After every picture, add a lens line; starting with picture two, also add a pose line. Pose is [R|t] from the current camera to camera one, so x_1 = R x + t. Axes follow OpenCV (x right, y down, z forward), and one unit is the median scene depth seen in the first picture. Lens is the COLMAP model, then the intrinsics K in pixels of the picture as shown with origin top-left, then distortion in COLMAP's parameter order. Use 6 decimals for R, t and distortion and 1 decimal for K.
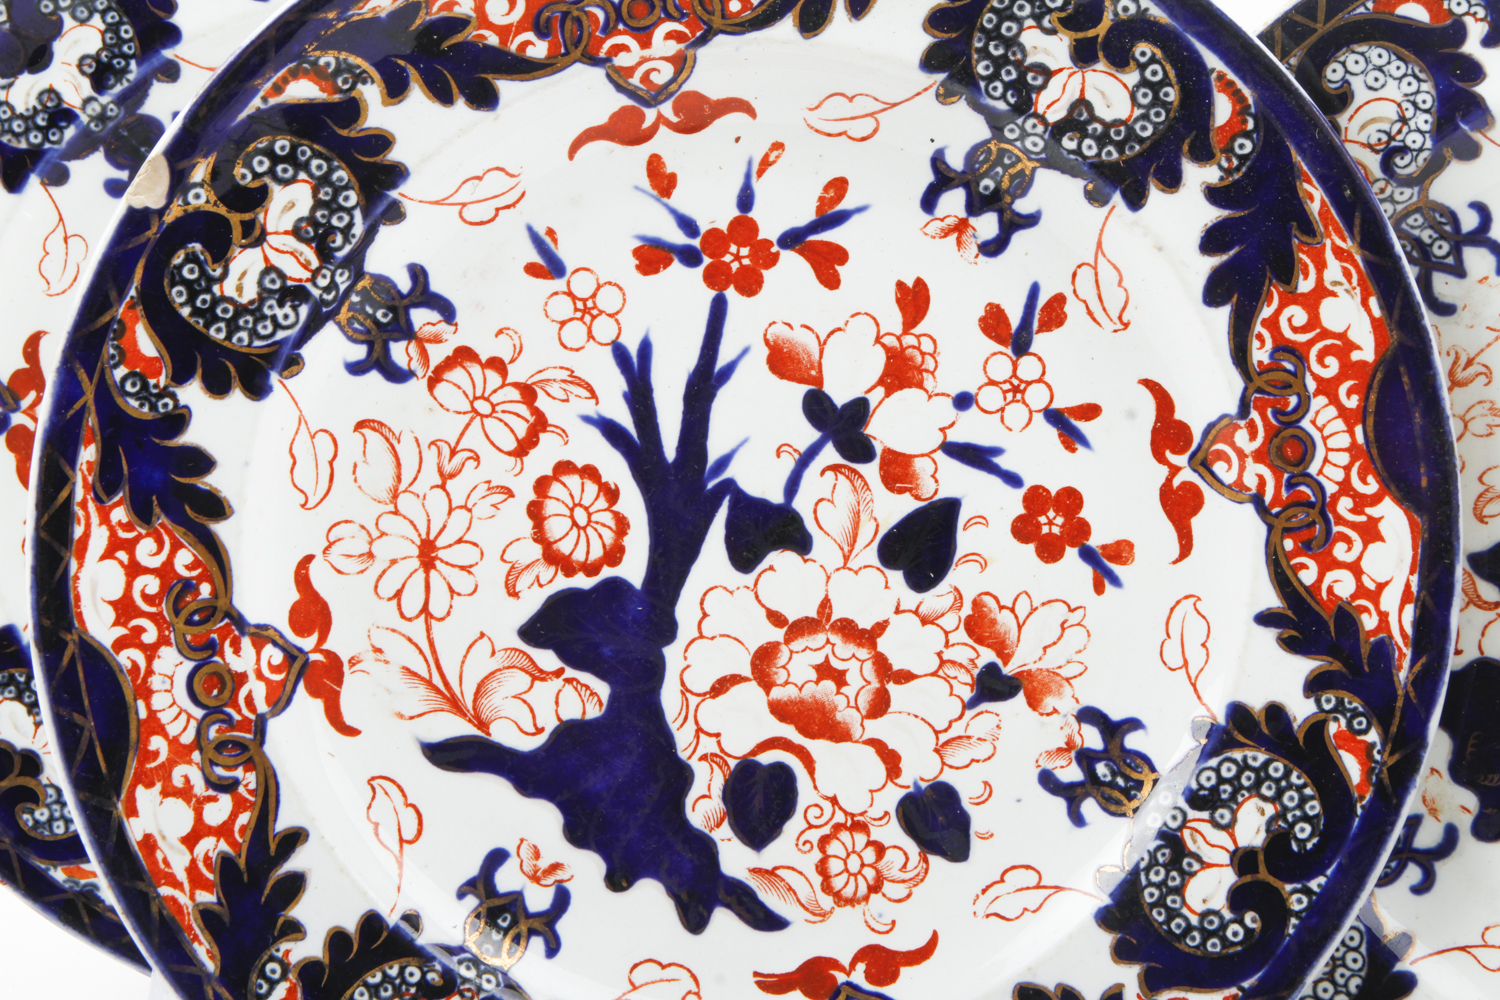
lens RADIAL K [[2985.2, 0, 768.0], [0, 2985.2, 467.1], [0, 0, 1]] dist [-0.019035, 0.000000]
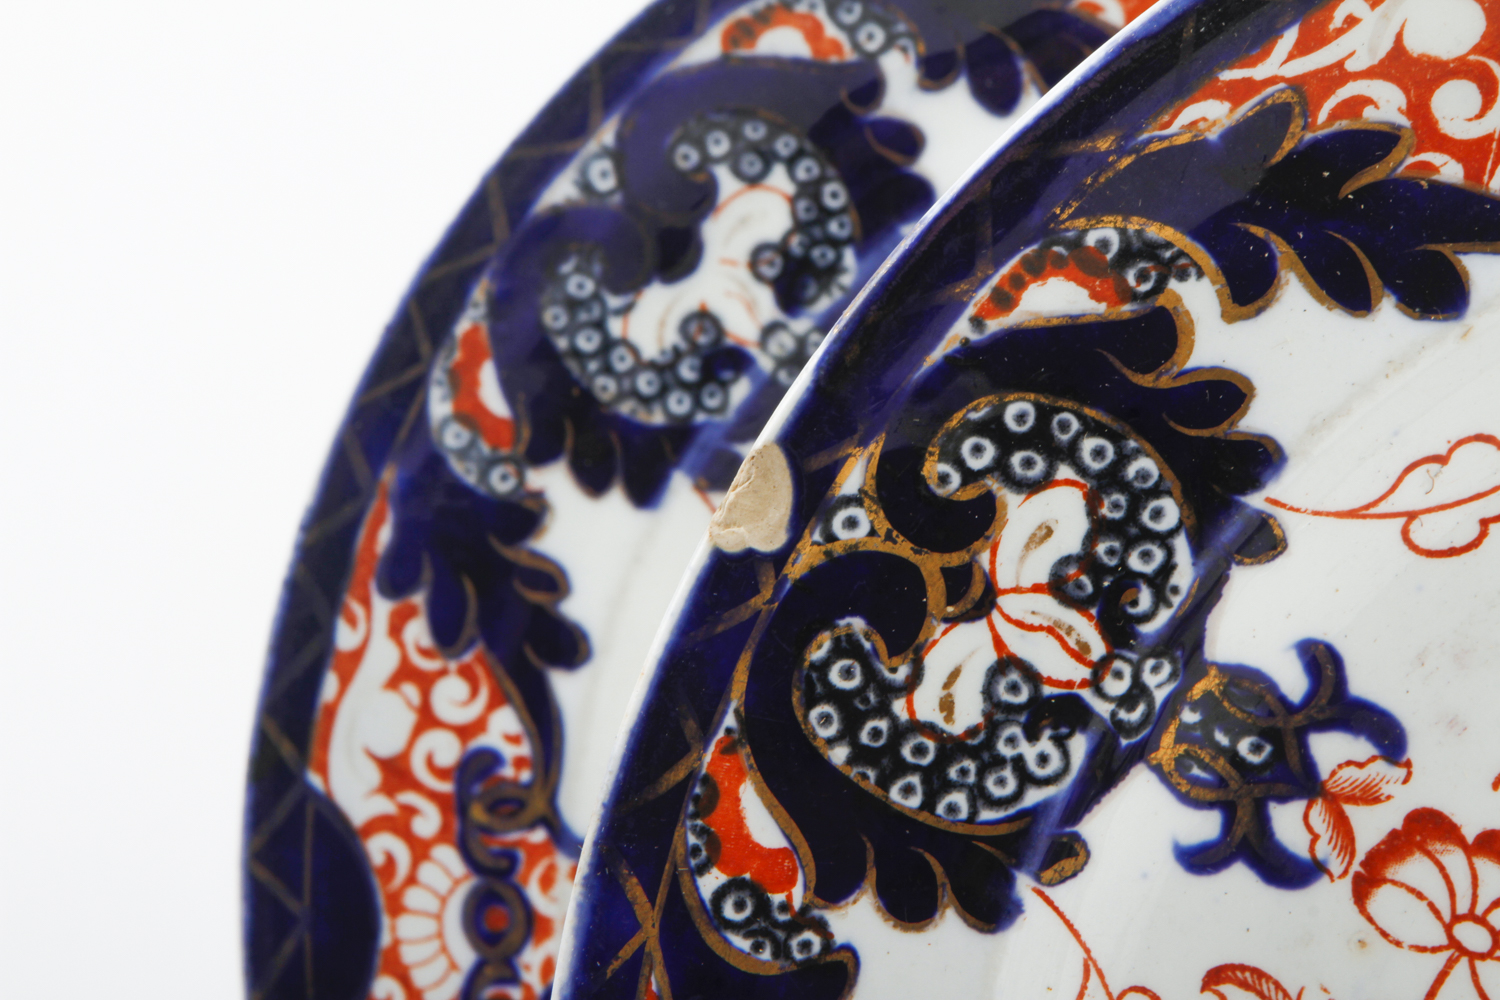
lens RADIAL K [[4718.2, 0, 769.9], [0, 4718.2, 475.0], [0, 0, 1]] dist [0.337806, 0.000000]
pose [[0.942490, -0.039843, -0.331851, 0.053802], [0.014250, 0.996757, -0.079201, -0.034812], [0.333930, 0.069917, 0.940001, 0.242612]]
